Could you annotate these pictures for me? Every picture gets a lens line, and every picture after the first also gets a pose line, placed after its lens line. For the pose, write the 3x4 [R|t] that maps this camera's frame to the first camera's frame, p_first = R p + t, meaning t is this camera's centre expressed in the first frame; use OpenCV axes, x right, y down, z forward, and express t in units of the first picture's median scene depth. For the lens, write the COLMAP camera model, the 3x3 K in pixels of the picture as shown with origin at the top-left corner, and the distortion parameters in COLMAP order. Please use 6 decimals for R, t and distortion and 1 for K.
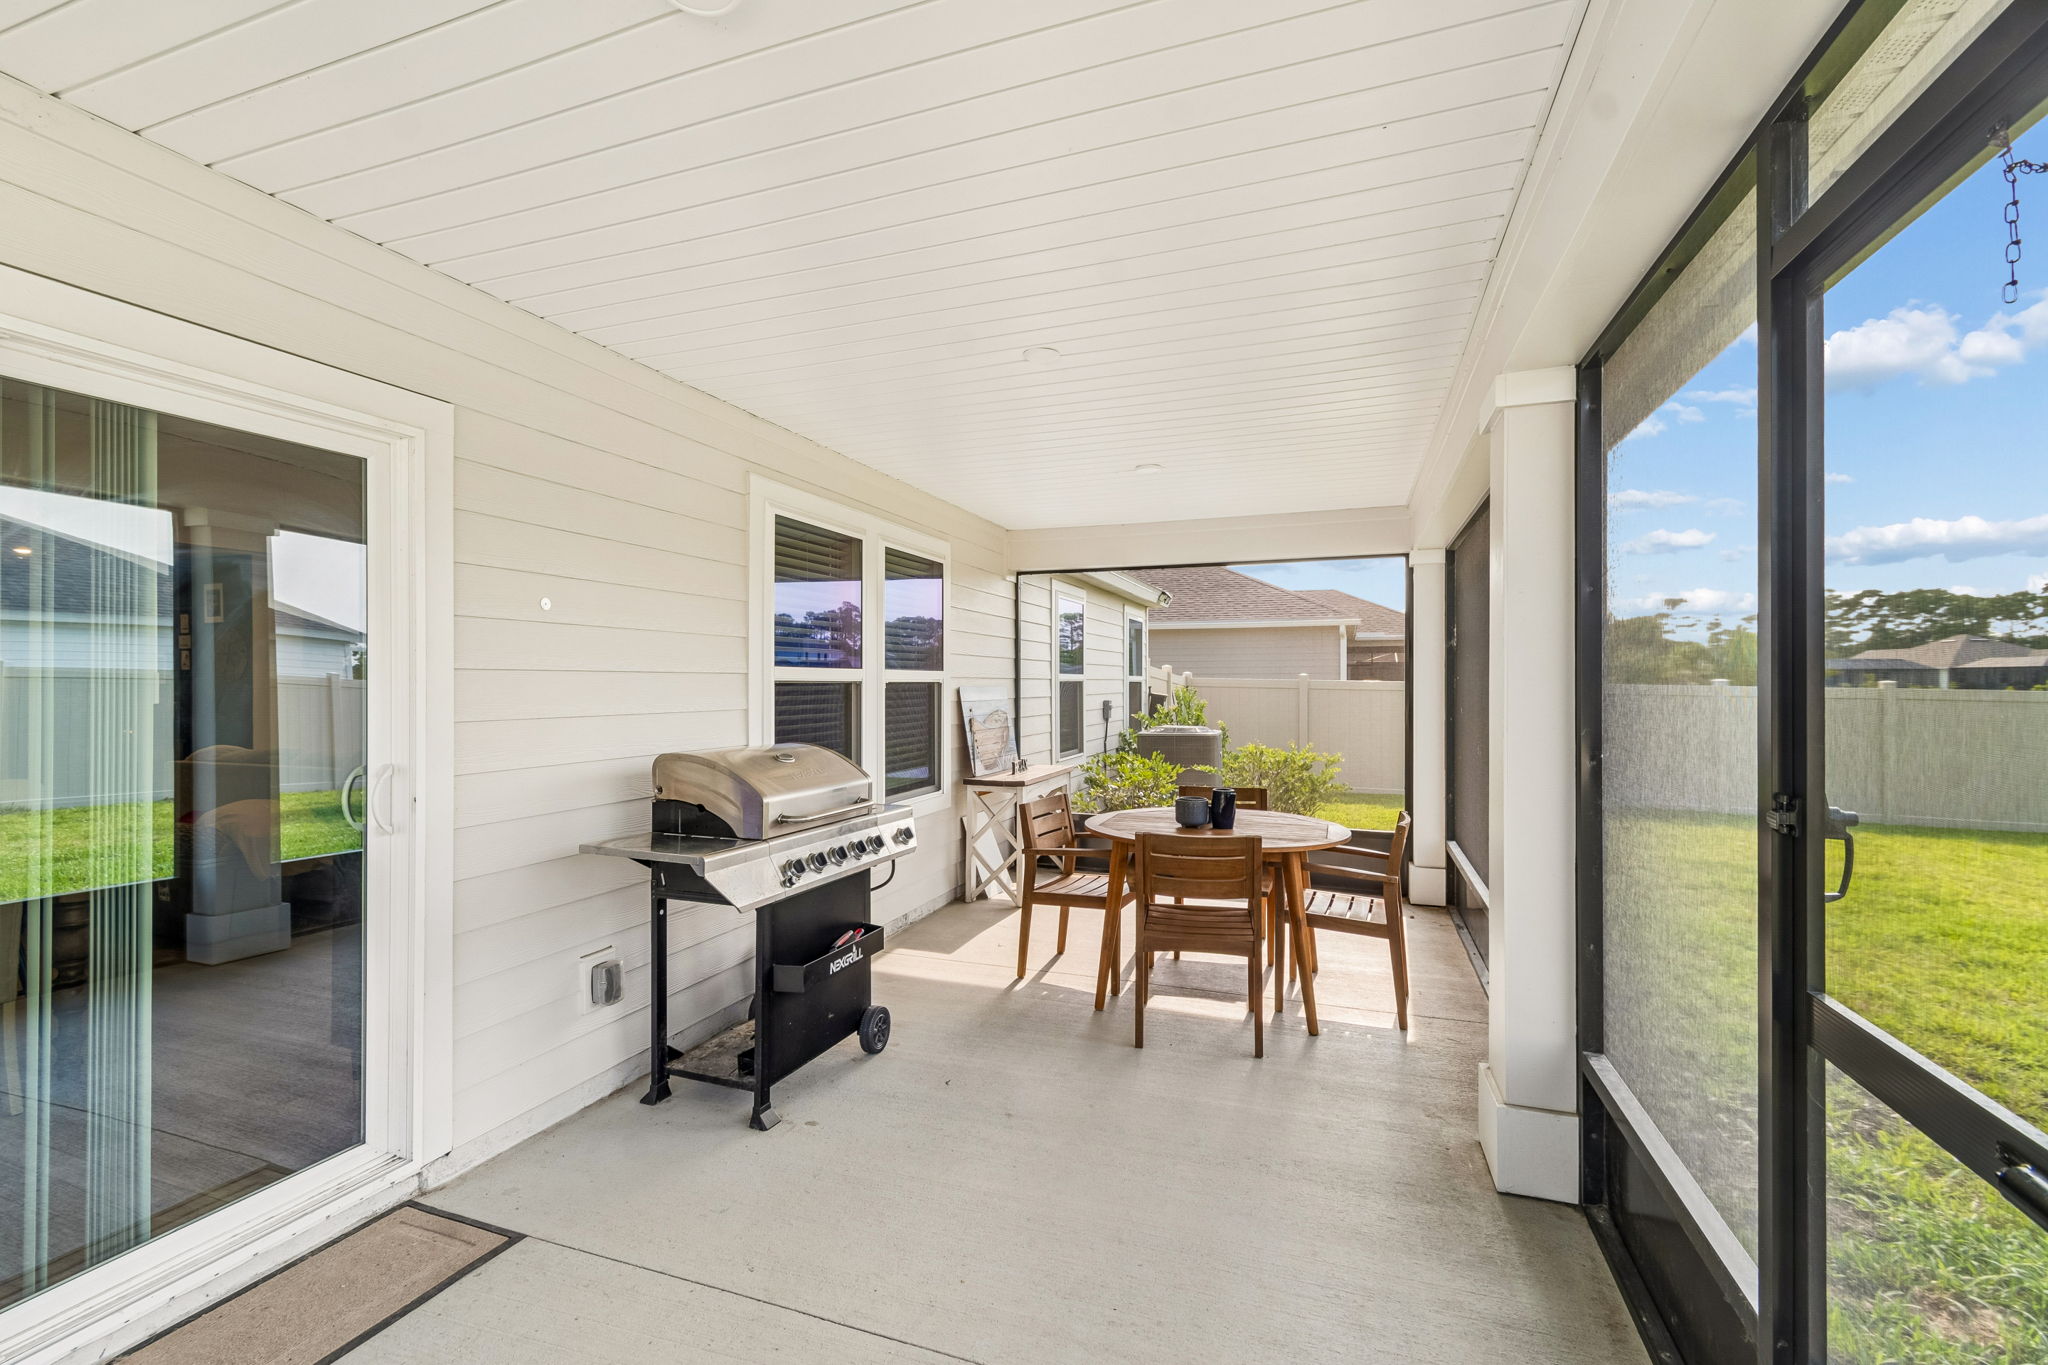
lens RADIAL K [[911.5, 0, 1010.3], [0, 911.5, 684.7], [0, 0, 1]] dist [0.004480, -0.001737]
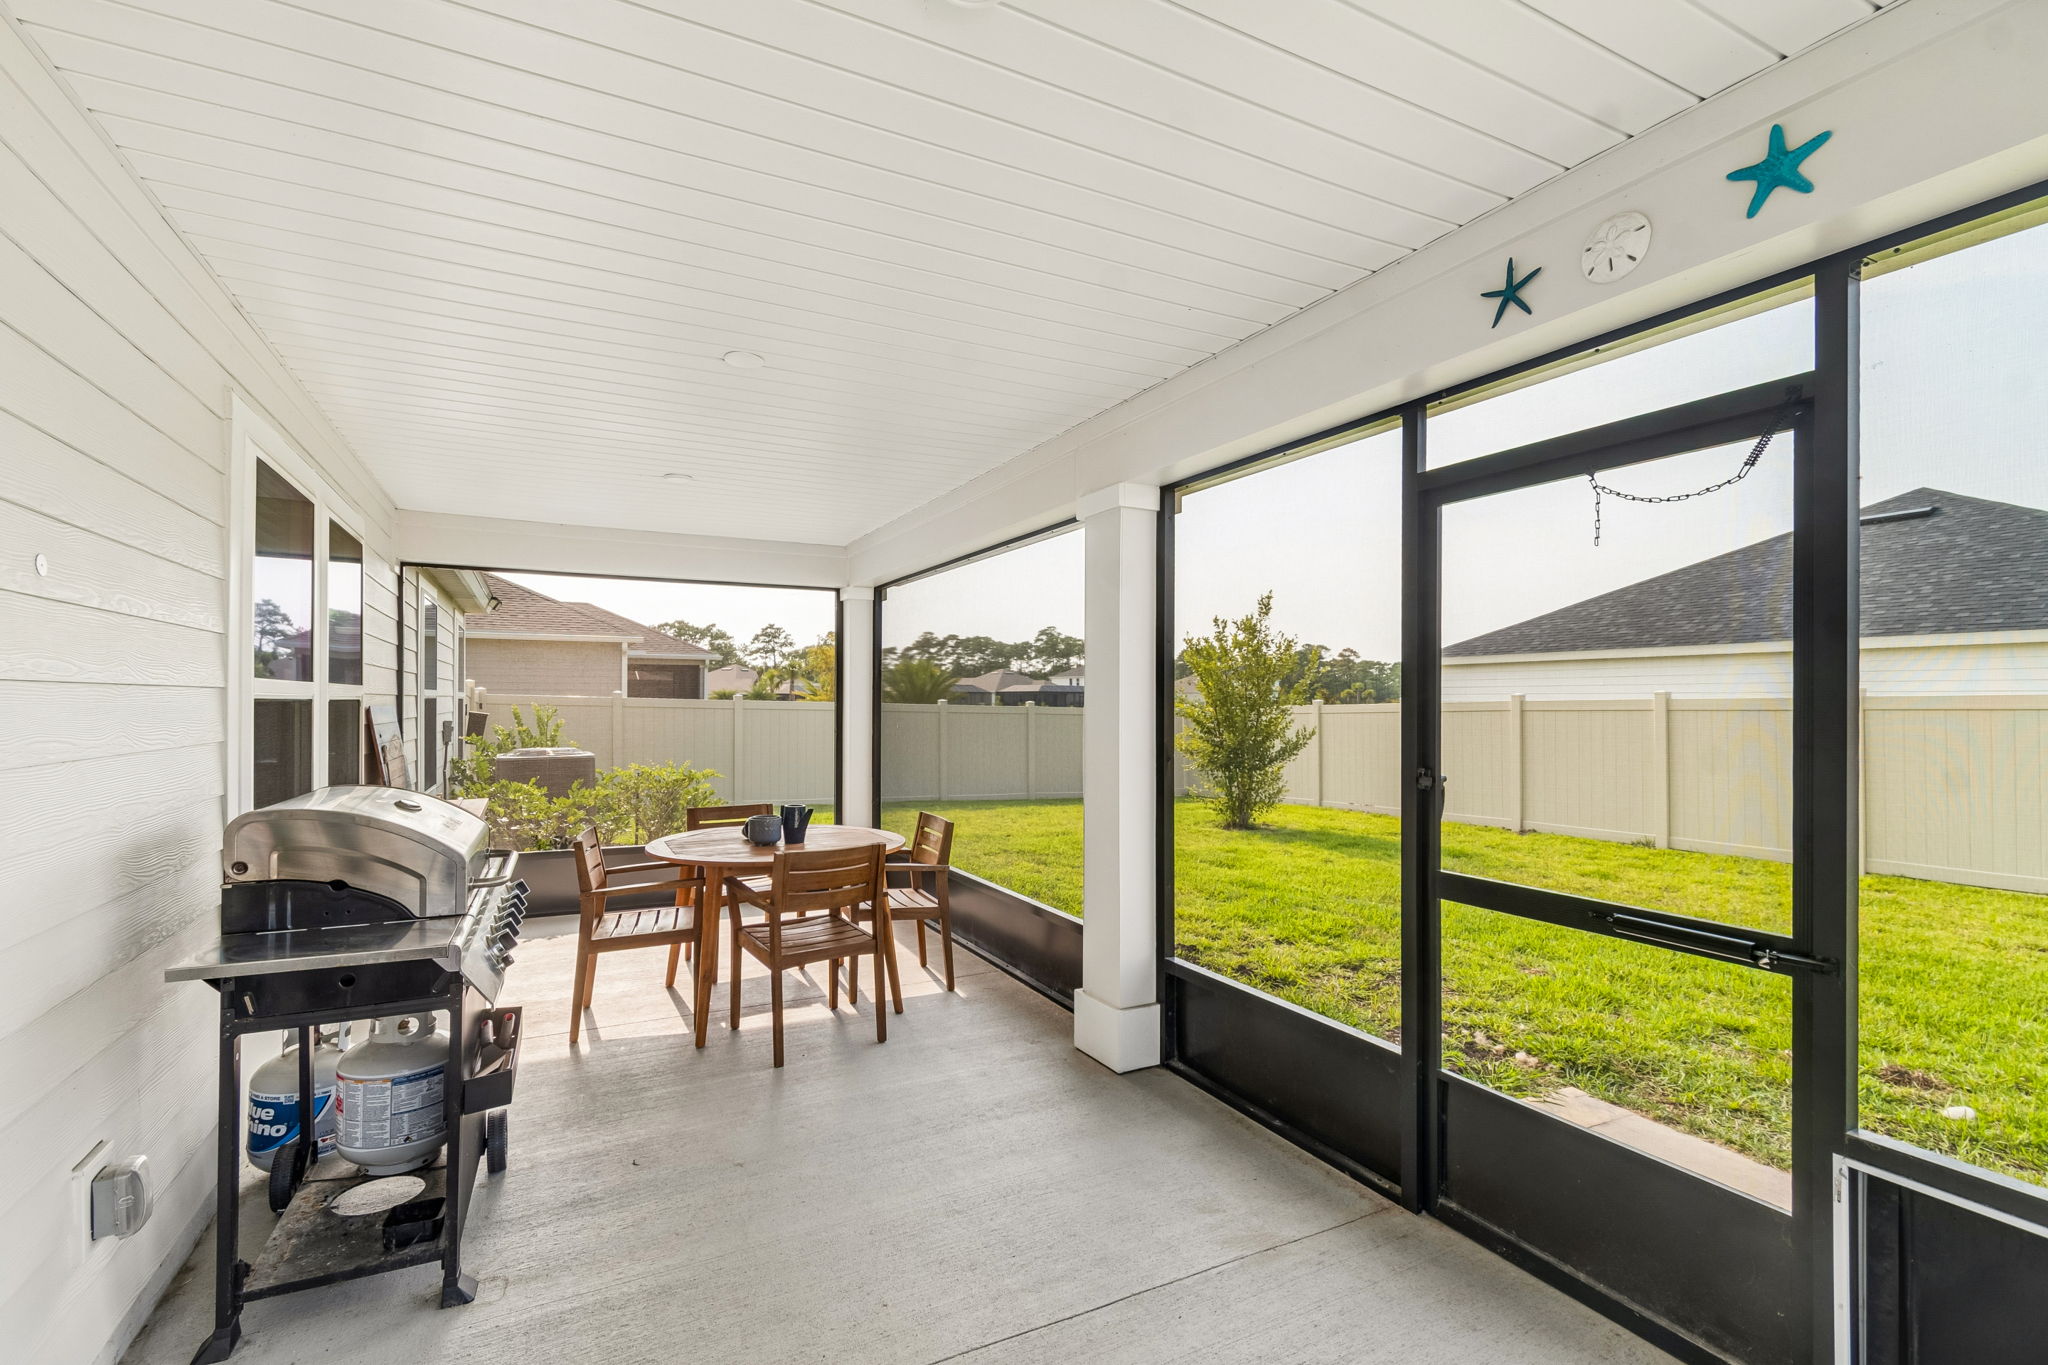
lens RADIAL K [[911.5, 0, 991.5], [0, 911.5, 699.5], [0, 0, 1]] dist [0.004480, -0.001737]
pose [[0.681078, 0.005109, 0.732193, -0.265168], [-0.003633, 0.999987, -0.003598, -0.002148], [-0.732202, -0.000209, 0.681088, 0.087896]]
